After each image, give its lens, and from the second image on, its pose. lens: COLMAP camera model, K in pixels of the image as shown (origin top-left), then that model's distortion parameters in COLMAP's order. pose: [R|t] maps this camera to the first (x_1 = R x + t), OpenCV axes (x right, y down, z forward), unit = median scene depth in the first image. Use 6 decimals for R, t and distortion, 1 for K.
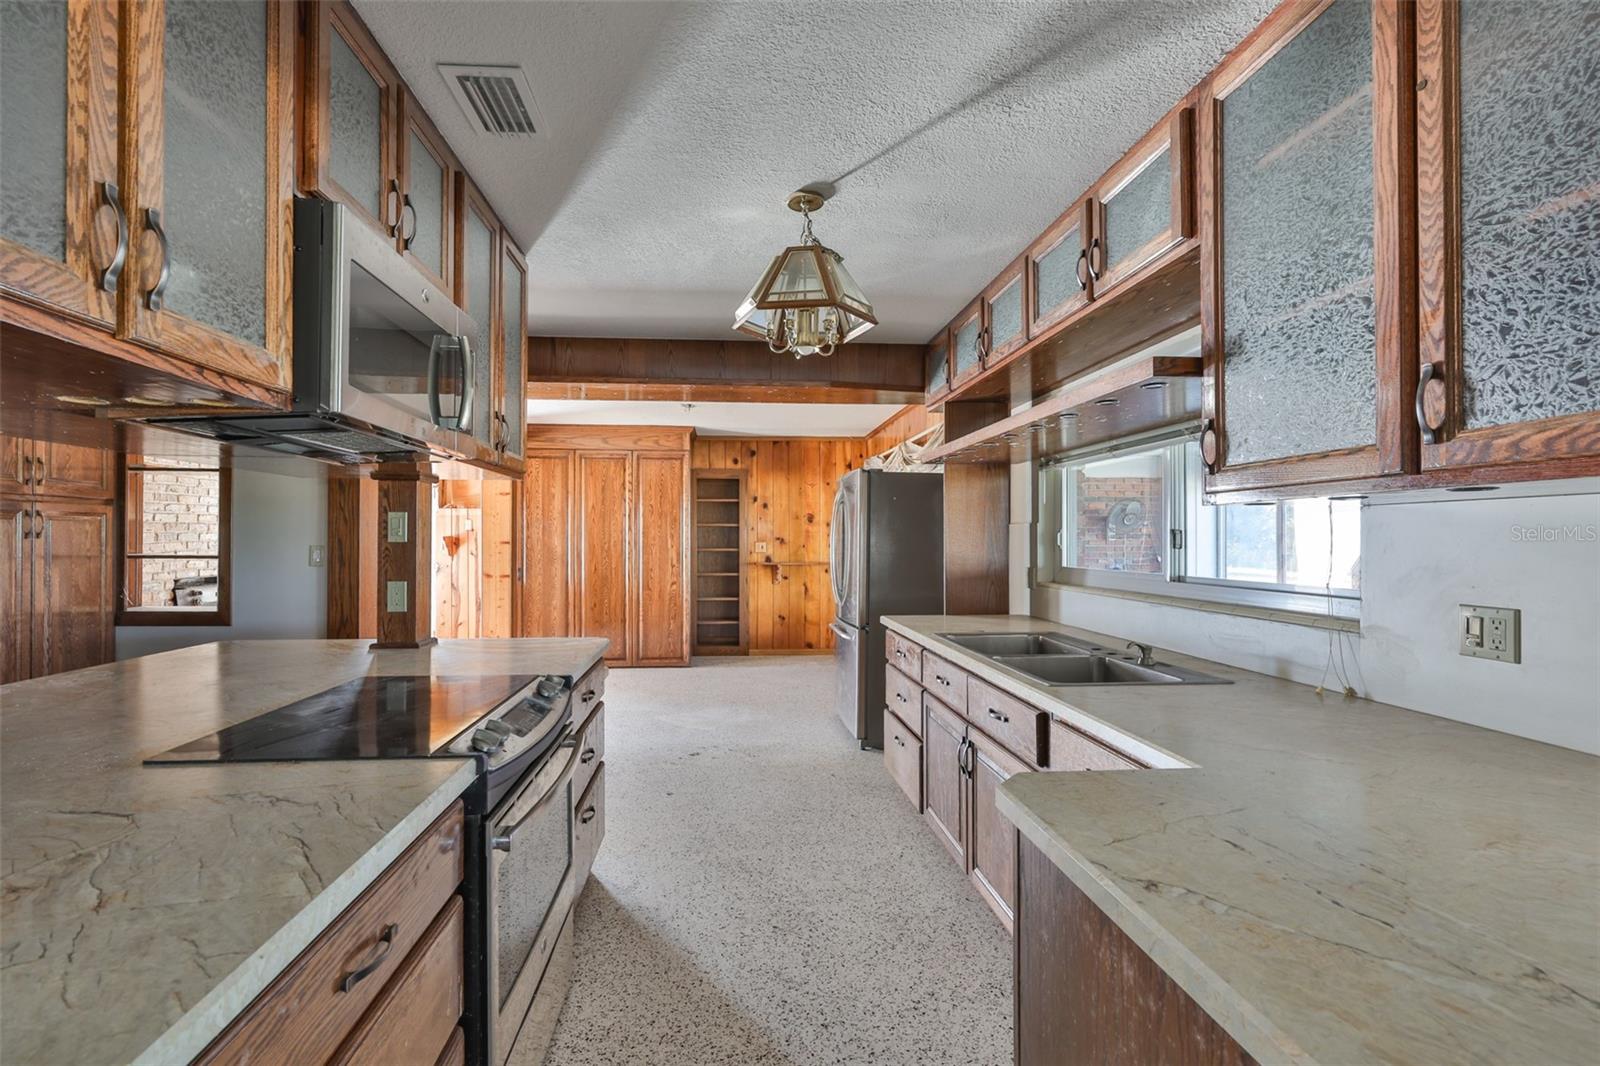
lens RADIAL K [[696.9, 0, 751.1], [0, 696.9, 540.7], [0, 0, 1]] dist [0.001717, 0.000083]
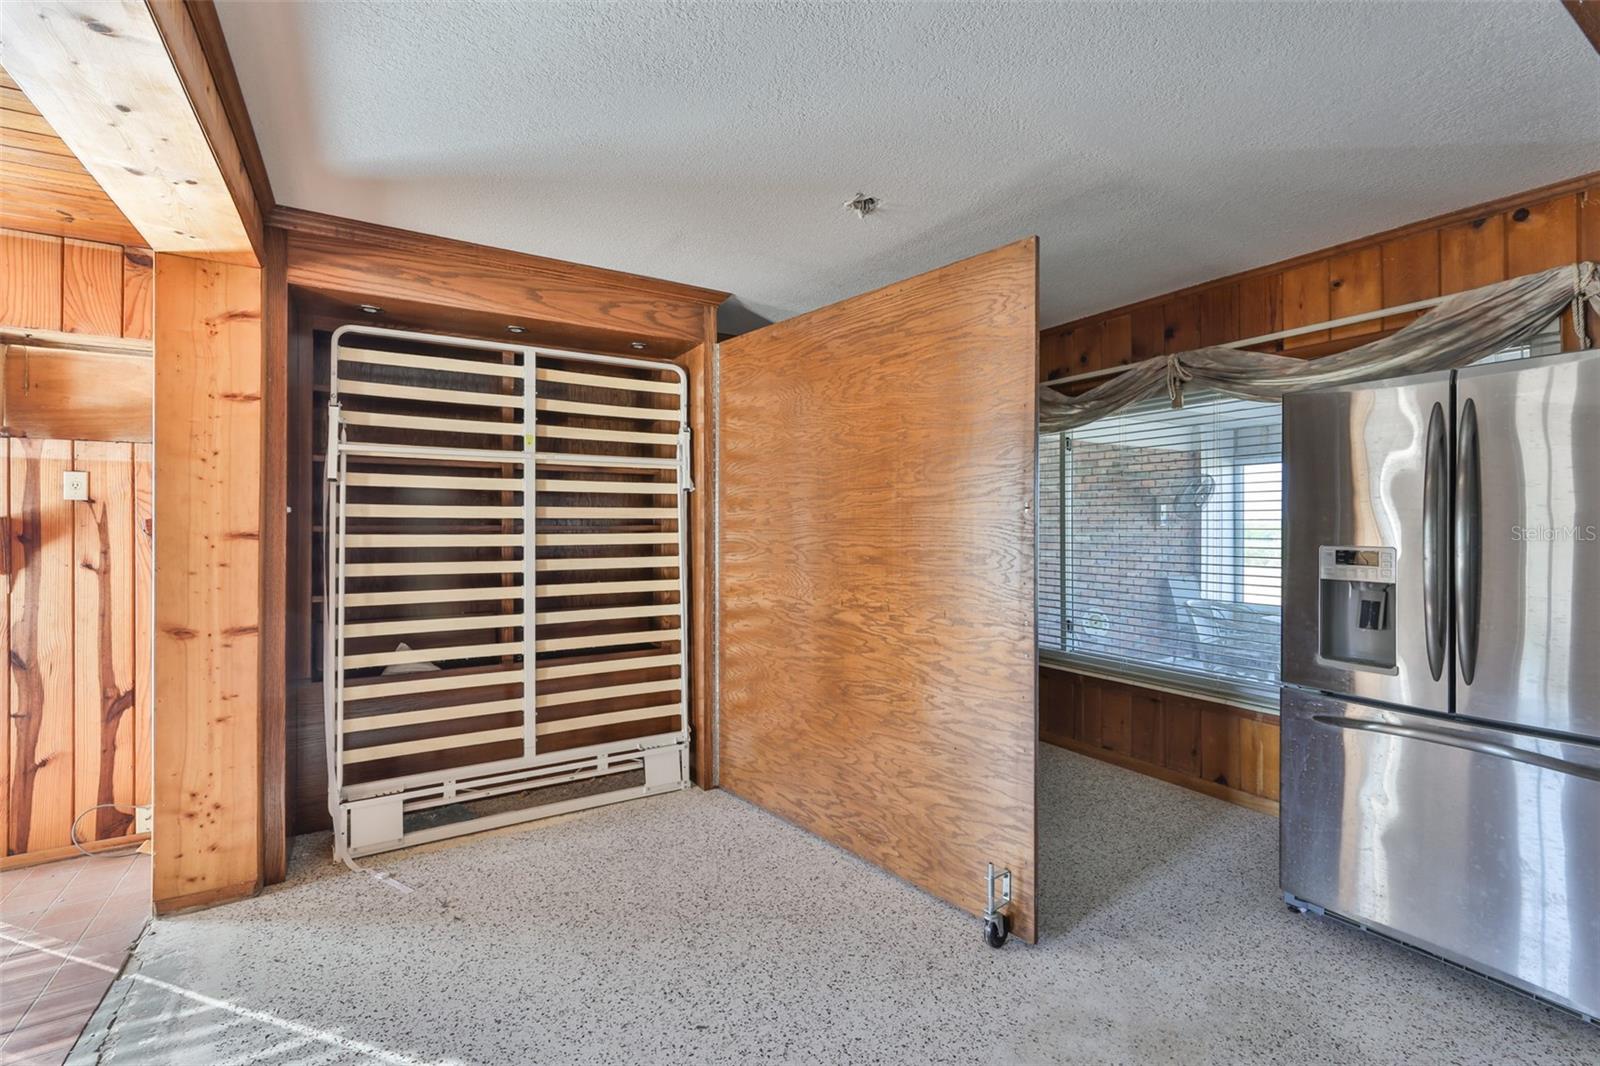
lens RADIAL K [[696.9, 0, 774.5], [0, 696.9, 524.1], [0, 0, 1]] dist [0.001717, 0.000083]
pose [[0.879278, 0.001652, 0.476306, -0.264315], [-0.000985, 0.999998, -0.001649, -0.002261], [-0.476307, 0.000981, 0.879278, 0.517903]]
